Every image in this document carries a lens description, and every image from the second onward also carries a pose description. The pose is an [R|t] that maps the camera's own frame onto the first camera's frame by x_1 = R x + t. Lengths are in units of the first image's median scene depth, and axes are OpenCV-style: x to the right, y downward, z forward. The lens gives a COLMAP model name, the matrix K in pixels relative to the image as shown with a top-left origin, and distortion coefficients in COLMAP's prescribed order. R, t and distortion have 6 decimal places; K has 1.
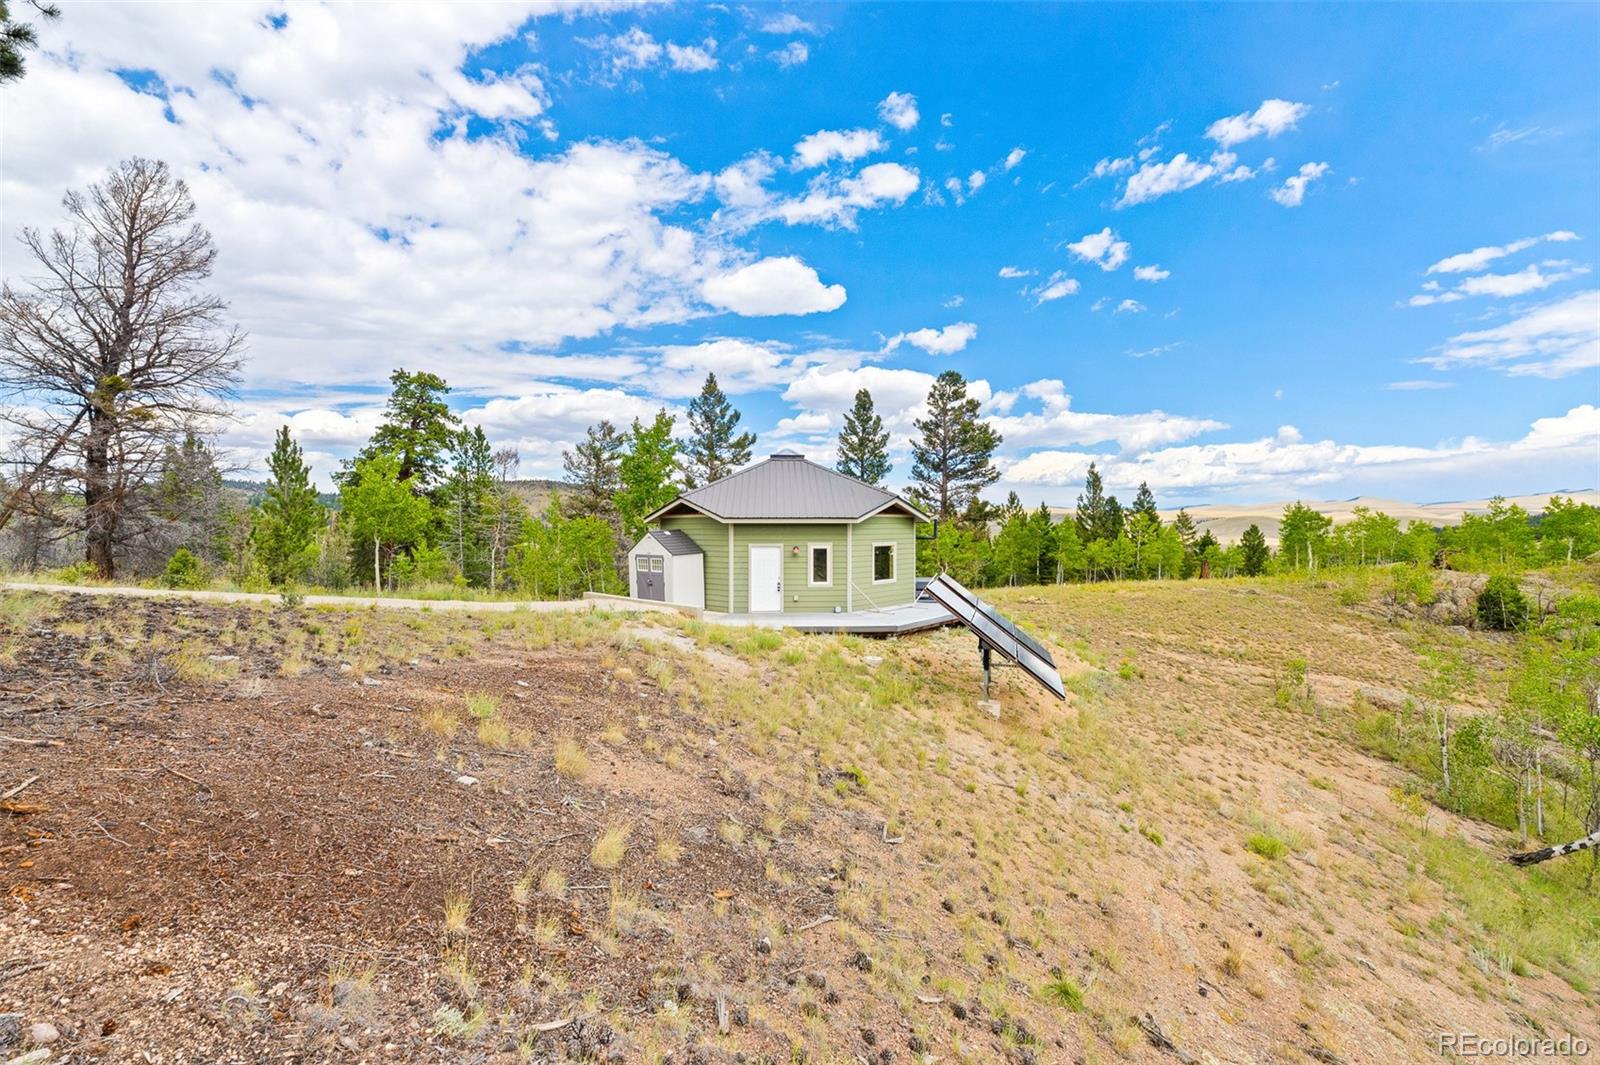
lens RADIAL K [[689.1, 0, 800.0], [0, 689.1, 532.5], [0, 0, 1]] dist [-0.002539, 0.000239]
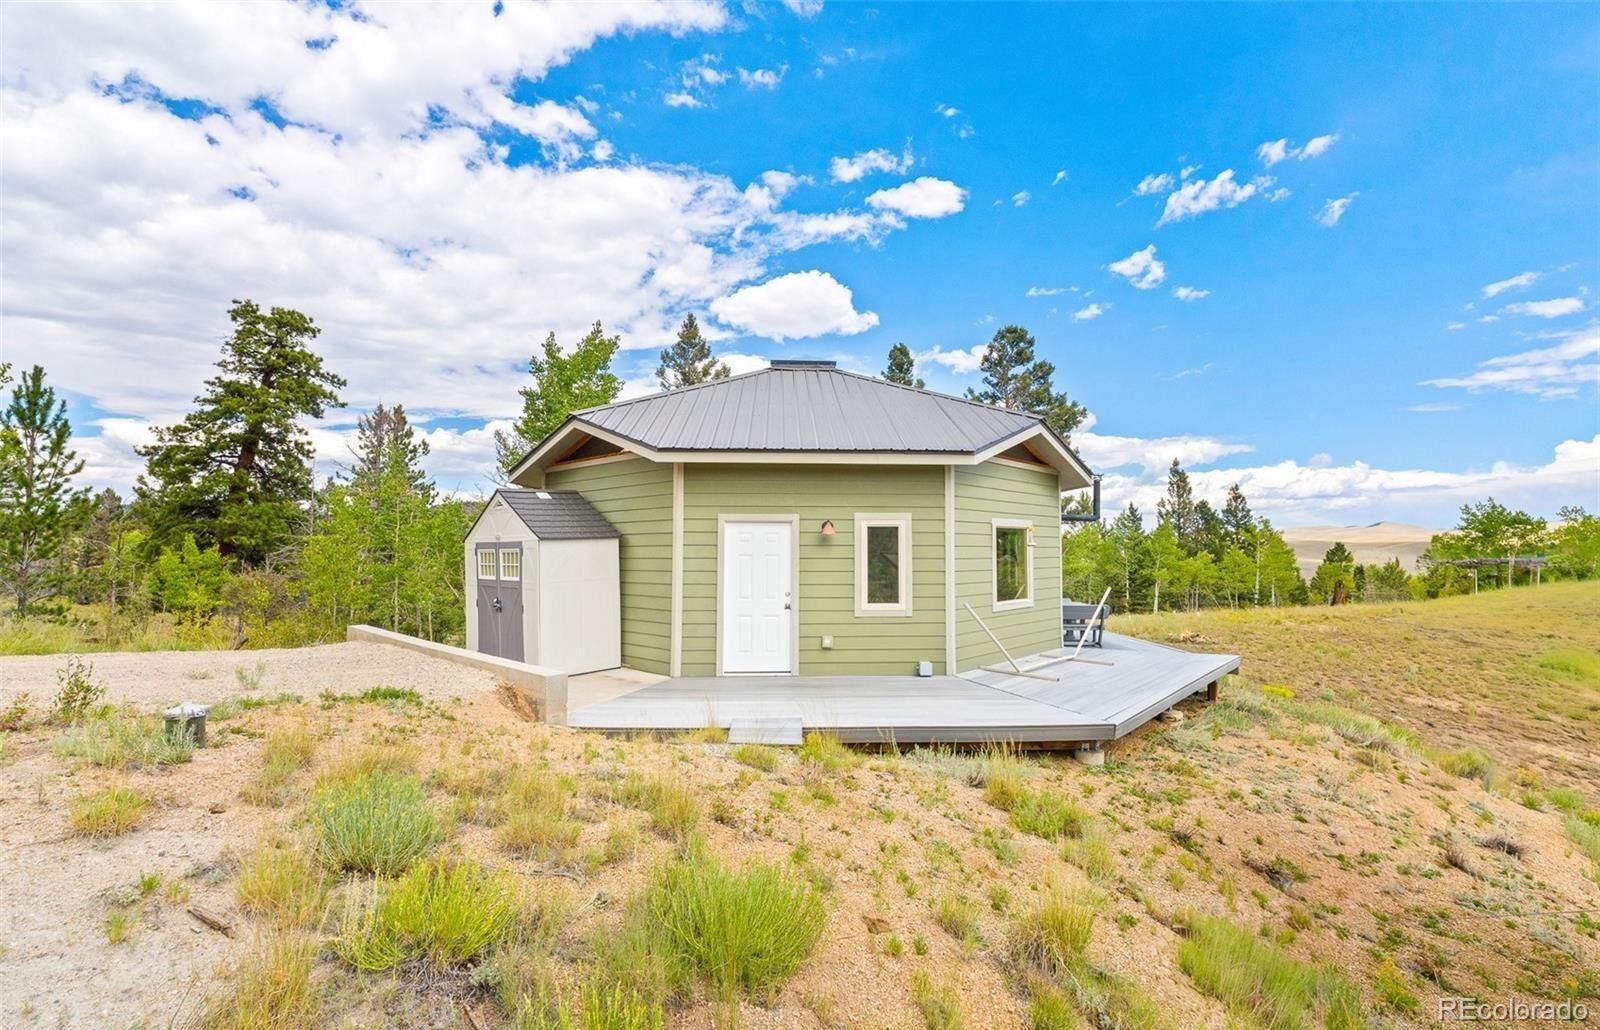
lens RADIAL K [[716.9, 0, 816.6], [0, 716.9, 513.6], [0, 0, 1]] dist [0.004367, -0.000069]
pose [[0.999774, 0.007000, 0.020054, -0.009988], [-0.005772, 0.998144, -0.060618, 0.019384], [-0.020442, 0.060488, 0.997960, 0.247819]]
